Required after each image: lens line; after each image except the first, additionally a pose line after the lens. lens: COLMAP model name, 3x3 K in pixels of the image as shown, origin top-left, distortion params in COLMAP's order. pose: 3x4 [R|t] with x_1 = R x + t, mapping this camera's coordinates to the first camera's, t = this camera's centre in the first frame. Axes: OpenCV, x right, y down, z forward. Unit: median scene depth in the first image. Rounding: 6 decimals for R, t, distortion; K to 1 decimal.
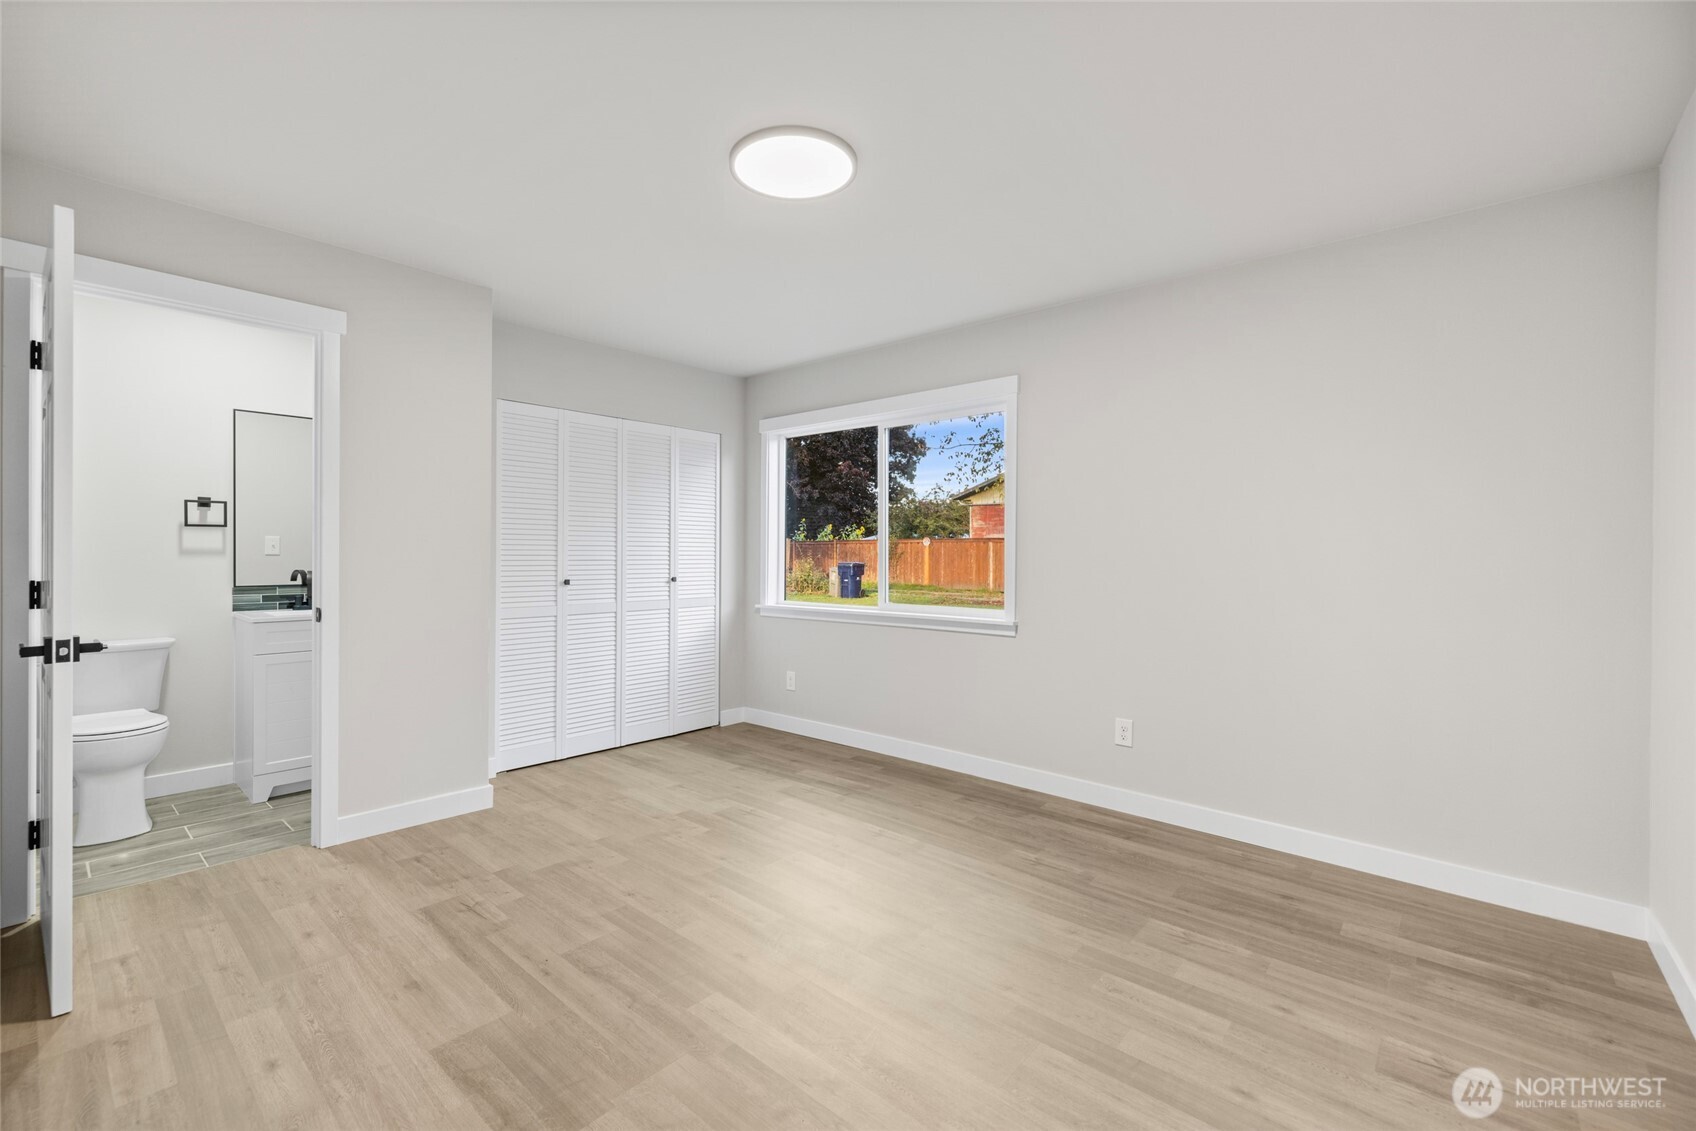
lens RADIAL K [[709.3, 0, 839.4], [0, 709.3, 555.6], [0, 0, 1]] dist [0.000766, -0.000022]
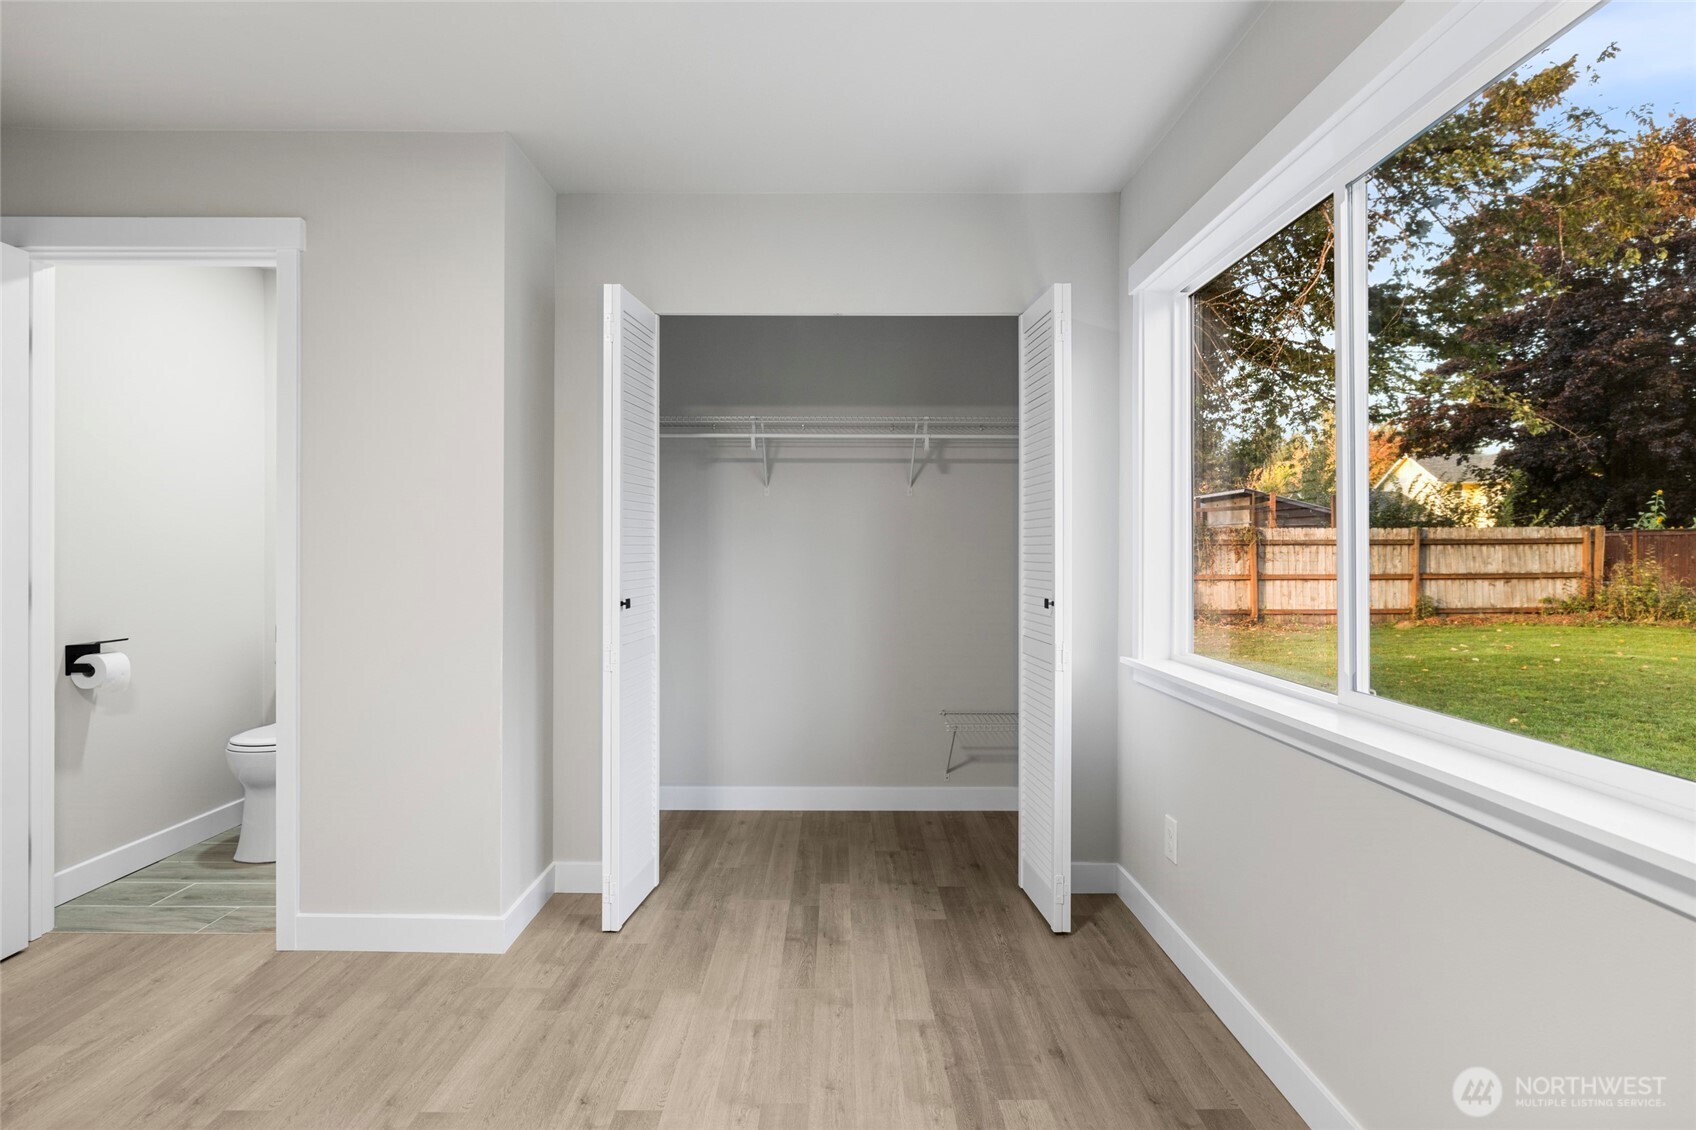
lens RADIAL K [[841.8, 0, 852.8], [0, 841.8, 557.7], [0, 0, 1]] dist [-0.002941, 0.000414]
pose [[0.661777, -0.002273, -0.749698, 0.321907], [0.002704, 0.999996, -0.000646, 0.004822], [0.749696, -0.001600, 0.661780, 0.856915]]
